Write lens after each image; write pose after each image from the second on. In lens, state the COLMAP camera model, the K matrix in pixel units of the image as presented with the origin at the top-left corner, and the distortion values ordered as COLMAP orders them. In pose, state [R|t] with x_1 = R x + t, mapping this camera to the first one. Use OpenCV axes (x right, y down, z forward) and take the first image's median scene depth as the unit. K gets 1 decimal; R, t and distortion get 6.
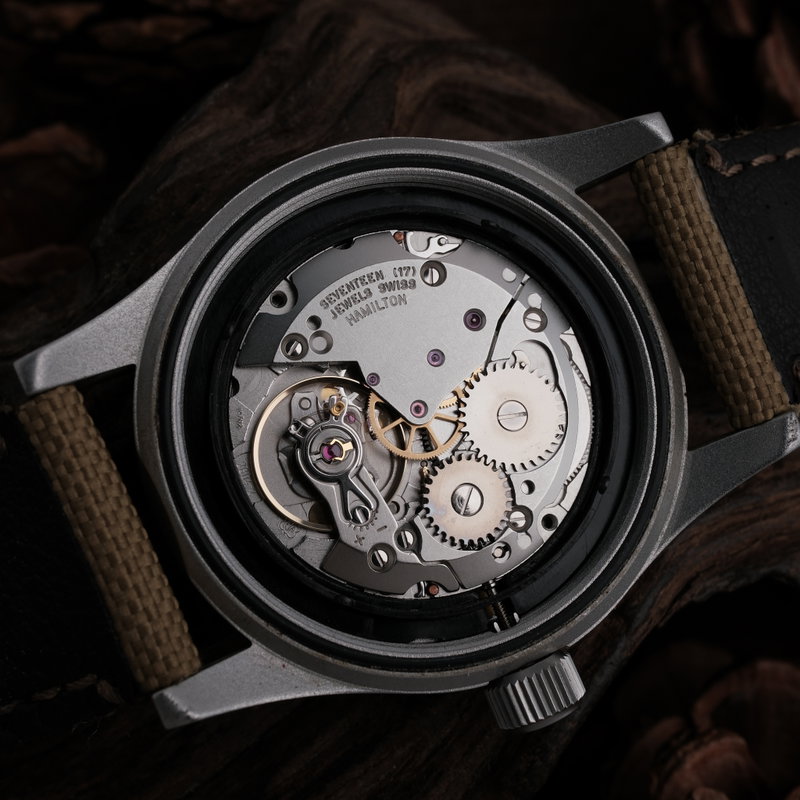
lens RADIAL K [[1728.5, 0, 400.0], [0, 1728.5, 400.0], [0, 0, 1]] dist [0.144325, 0.835169]
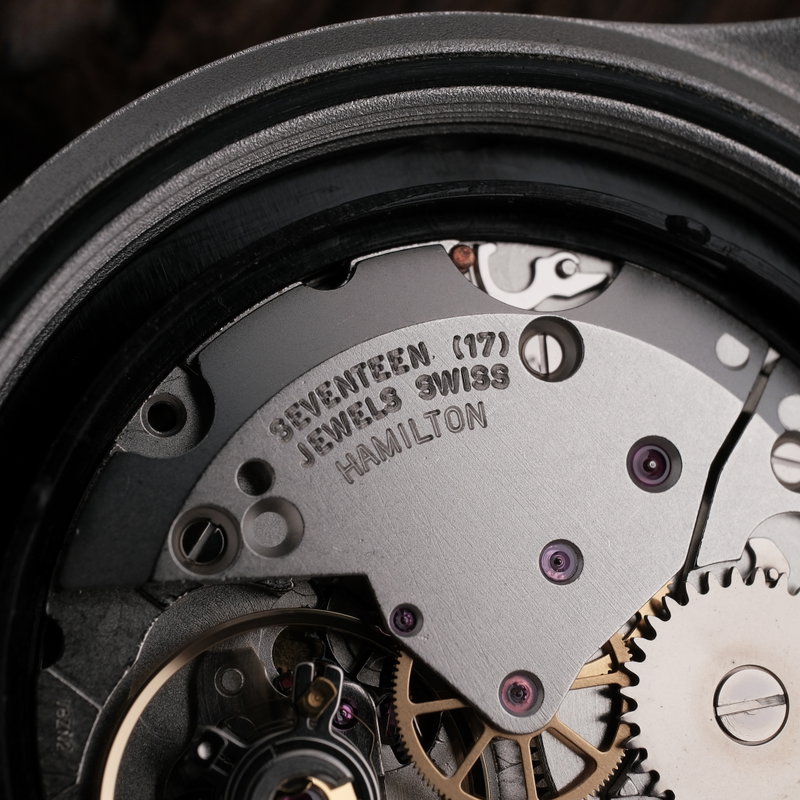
lens RADIAL K [[2317.1, 0, 400.0], [0, 2317.1, 400.0], [0, 0, 1]] dist [0.083596, 0.161242]
pose [[0.999423, -0.001356, 0.033928, -0.034580], [0.001915, 0.999863, -0.016457, -0.053235], [-0.033901, 0.016513, 0.999289, 0.470107]]
